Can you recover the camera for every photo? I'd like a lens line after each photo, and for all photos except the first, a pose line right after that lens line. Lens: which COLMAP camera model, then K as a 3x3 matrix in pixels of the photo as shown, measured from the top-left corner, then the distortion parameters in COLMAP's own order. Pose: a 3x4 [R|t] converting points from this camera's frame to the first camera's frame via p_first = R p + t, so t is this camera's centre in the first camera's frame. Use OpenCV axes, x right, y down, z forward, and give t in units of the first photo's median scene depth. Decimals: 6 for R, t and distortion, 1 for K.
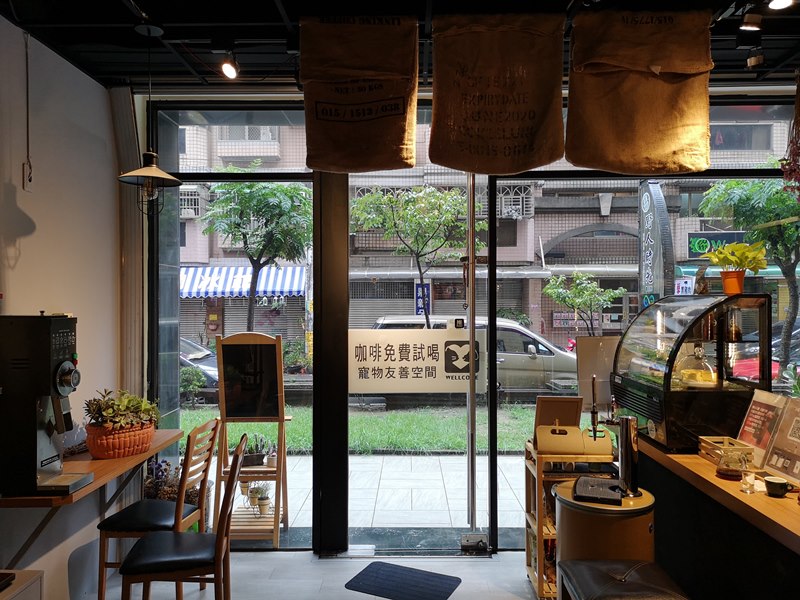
lens RADIAL K [[616.9, 0, 400.0], [0, 616.9, 300.0], [0, 0, 1]] dist [0.055678, -0.058850]
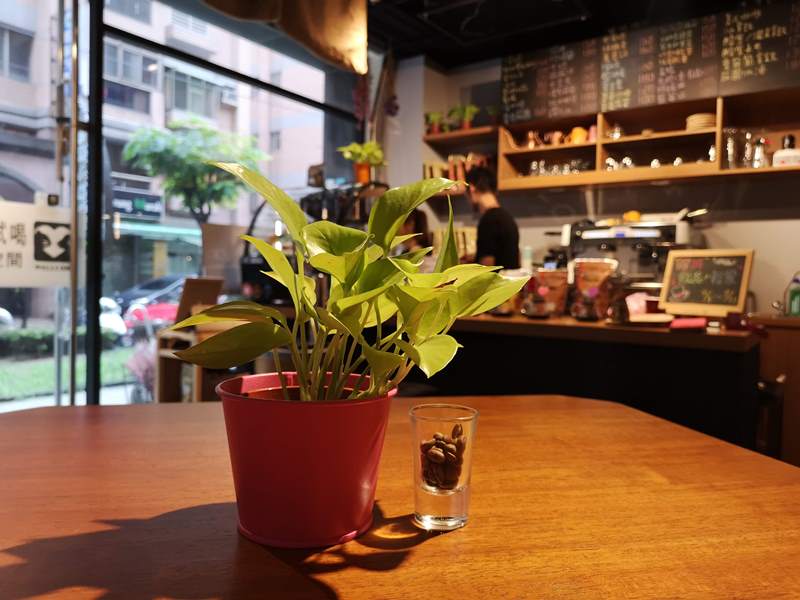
lens RADIAL K [[635.3, 0, 400.0], [0, 635.3, 300.0], [0, 0, 1]] dist [0.005715, -0.005531]
pose [[0.546803, -0.013027, 0.837160, -0.354175], [-0.024514, 0.999201, 0.031561, 0.132338], [-0.836902, -0.037780, 0.546047, 0.174029]]
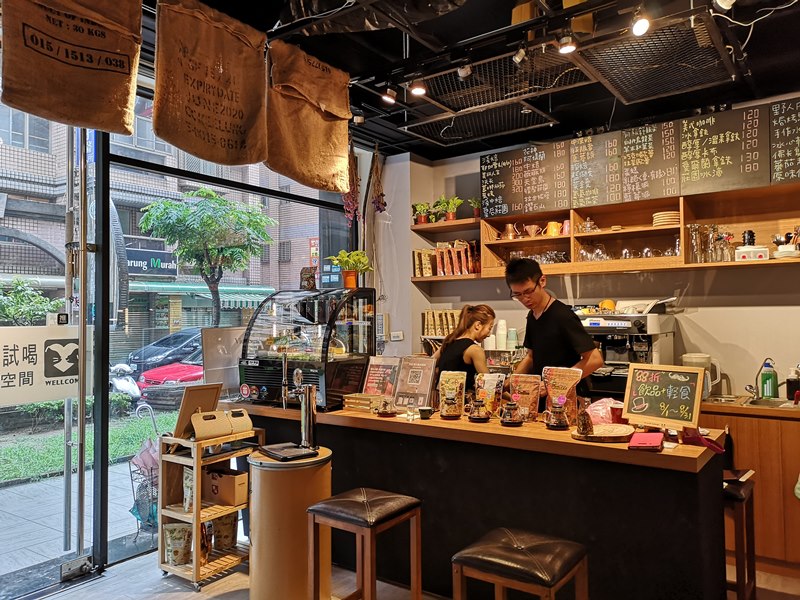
lens RADIAL K [[616.9, 0, 400.0], [0, 616.9, 300.0], [0, 0, 1]] dist [0.055678, -0.058850]
pose [[0.561681, 0.018363, 0.827150, -0.366873], [0.006479, 0.999625, -0.026592, 0.038223], [-0.827329, 0.020295, 0.561351, 0.121737]]
